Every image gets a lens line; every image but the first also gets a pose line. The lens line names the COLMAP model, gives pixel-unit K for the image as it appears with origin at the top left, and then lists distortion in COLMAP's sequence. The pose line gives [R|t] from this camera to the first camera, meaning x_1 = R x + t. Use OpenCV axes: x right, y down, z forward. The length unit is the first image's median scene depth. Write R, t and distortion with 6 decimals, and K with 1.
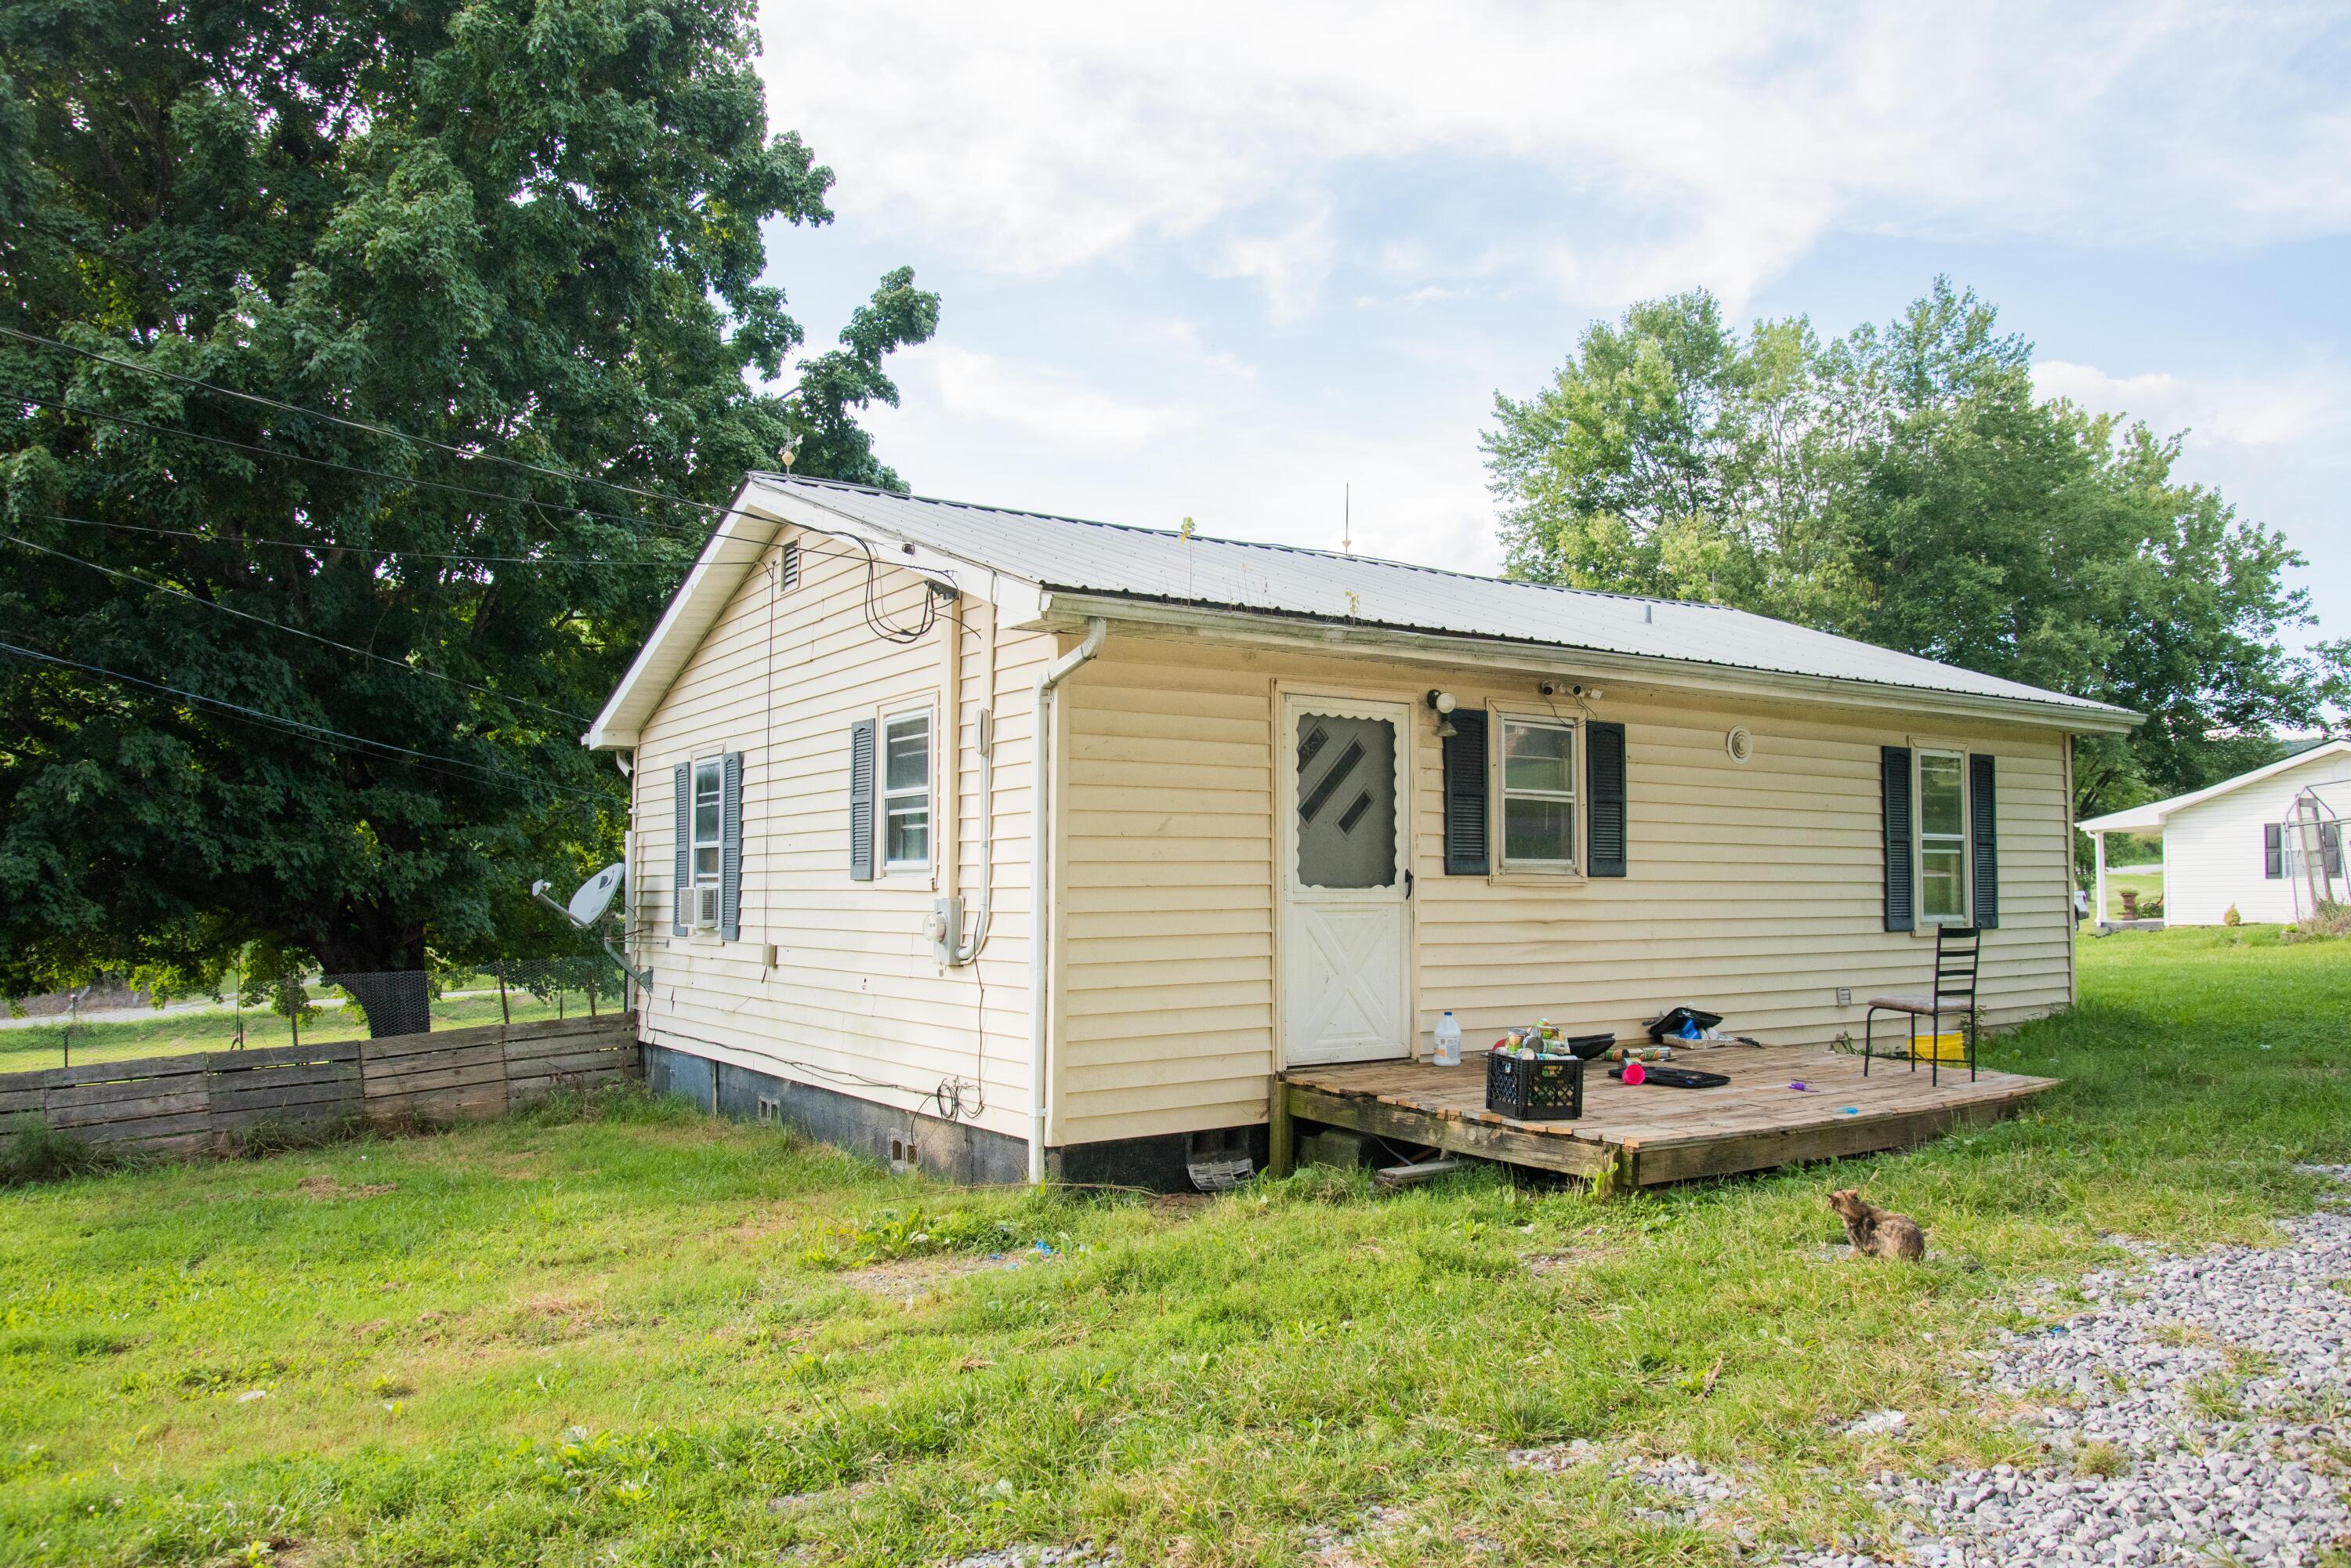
lens RADIAL K [[1591.6, 0, 1178.5], [0, 1591.6, 791.3], [0, 0, 1]] dist [-0.009089, -0.001846]
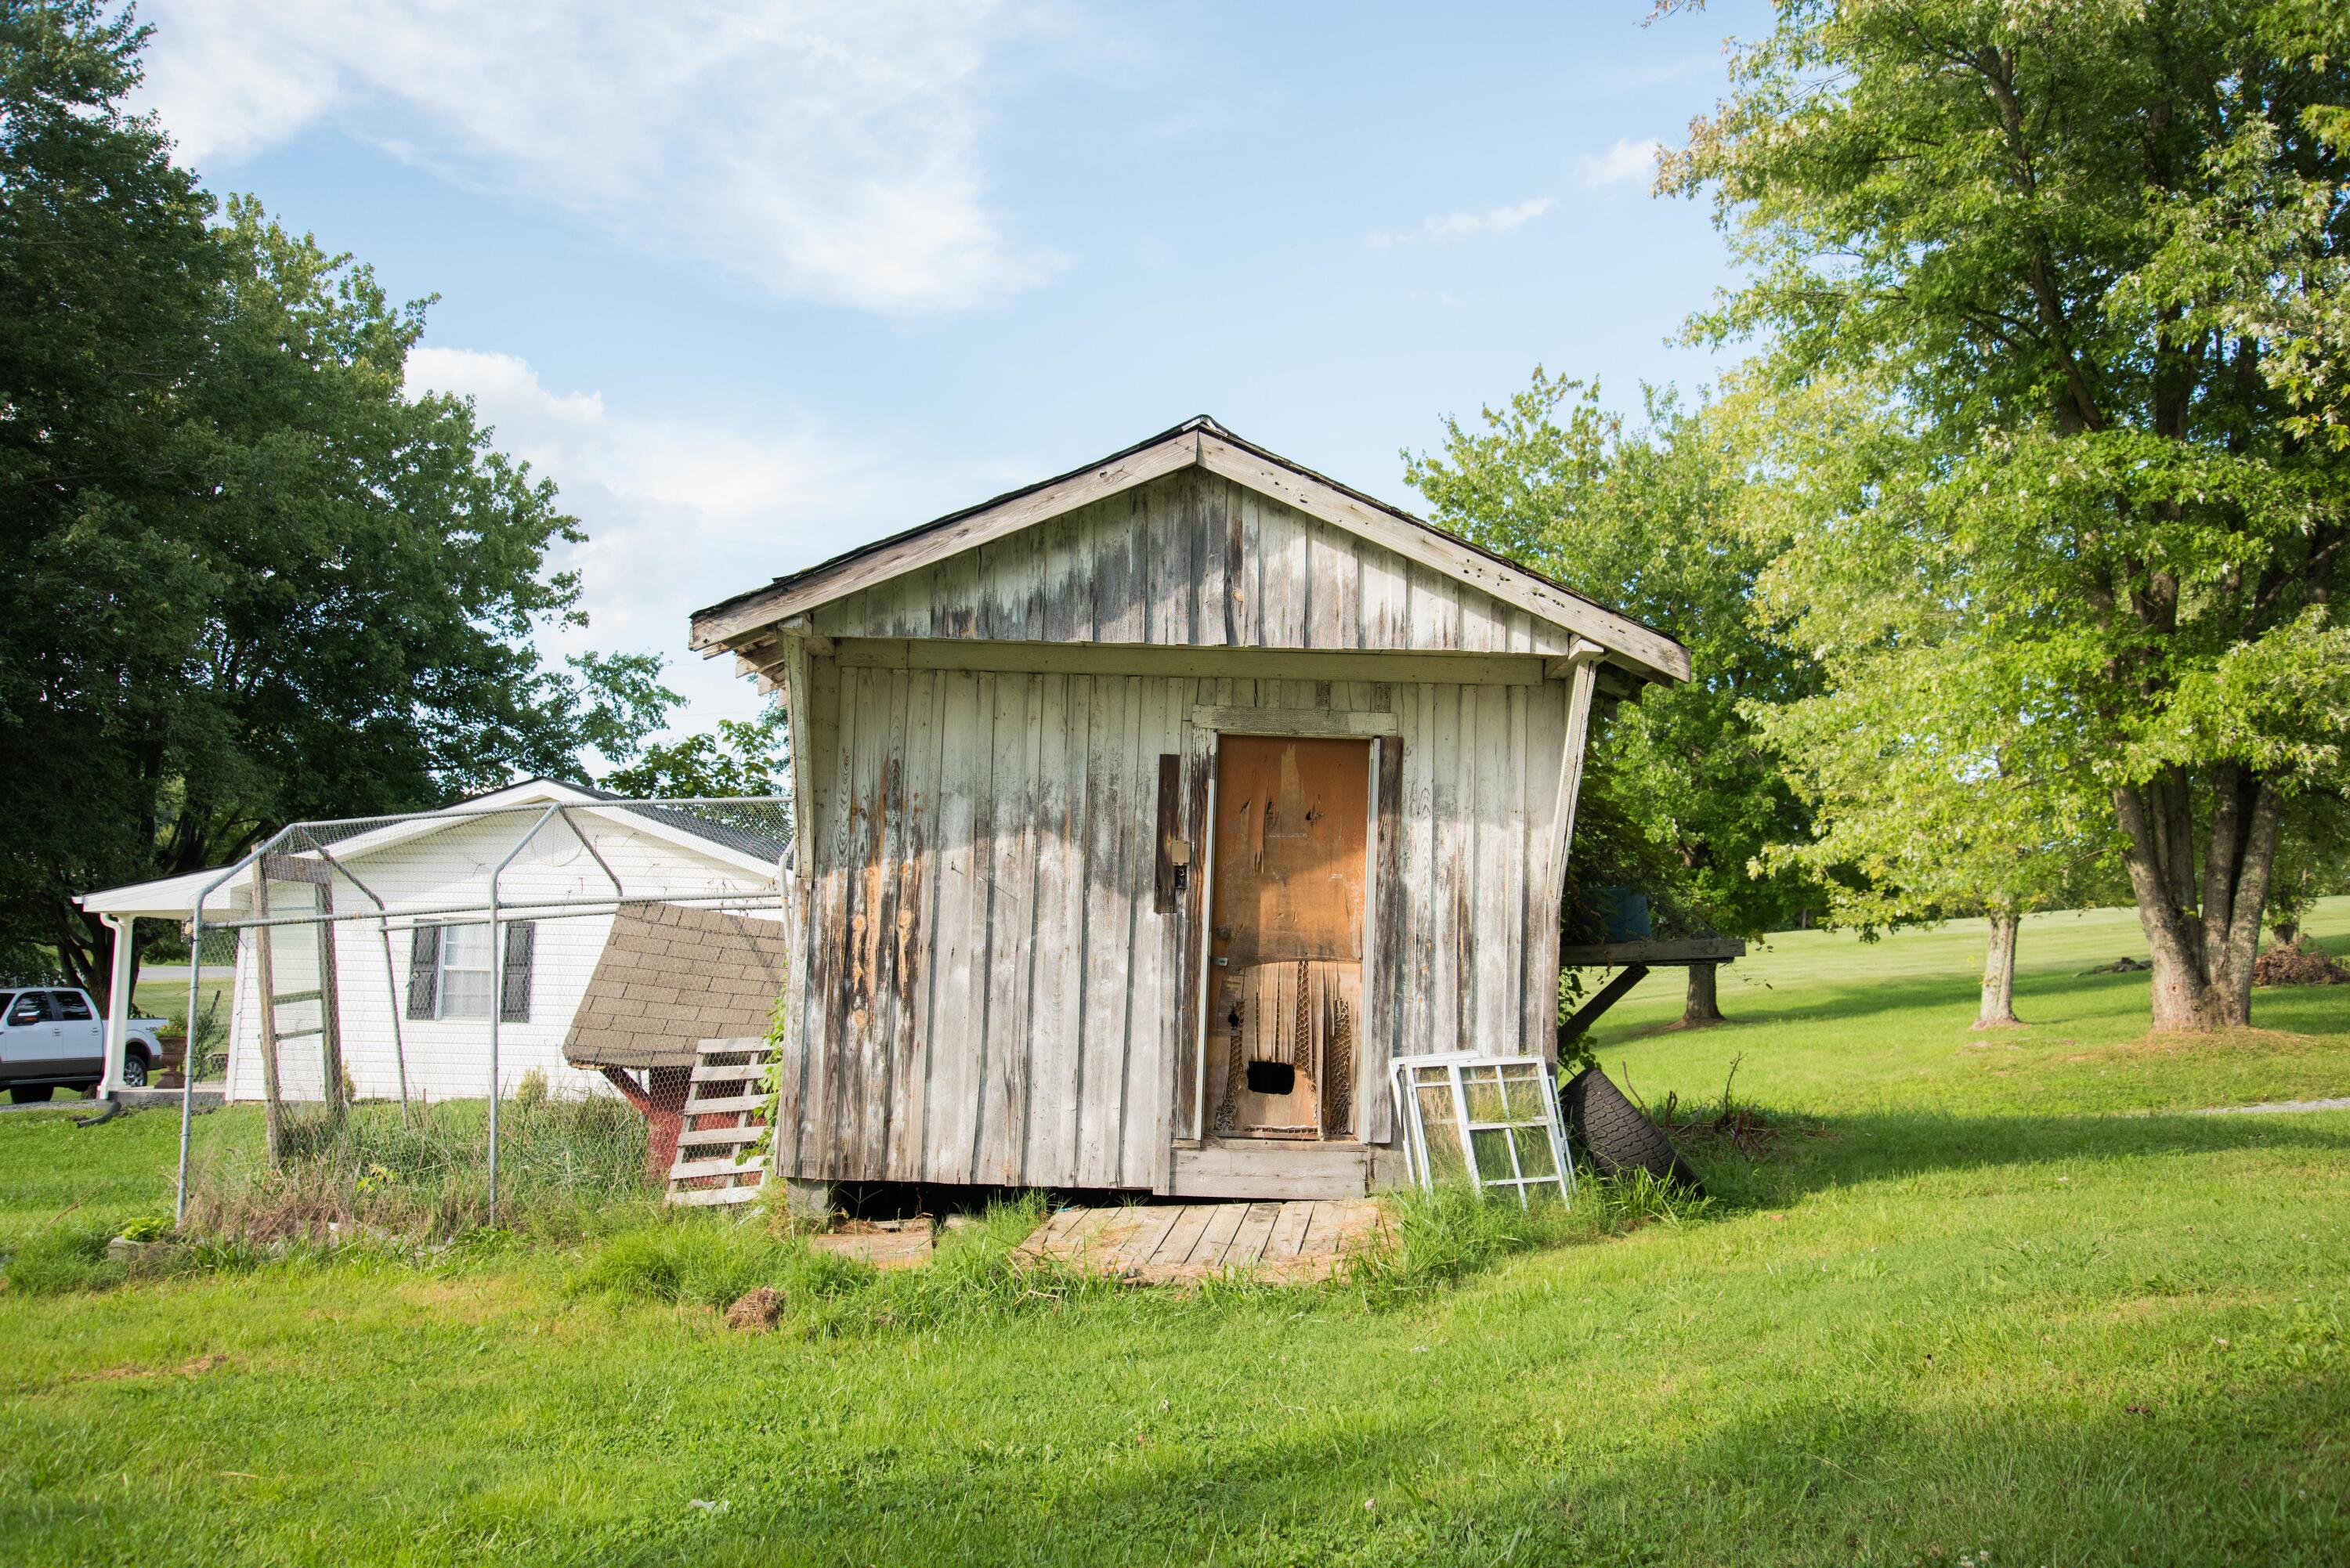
lens RADIAL K [[2139.3, 0, 1178.1], [0, 2139.3, 787.3], [0, 0, 1]] dist [0.009544, 0.000000]
pose [[0.664393, 0.087625, 0.742229, 0.225667], [-0.050975, 0.996104, -0.071968, 0.013231], [-0.745643, 0.009980, 0.666270, 0.220880]]
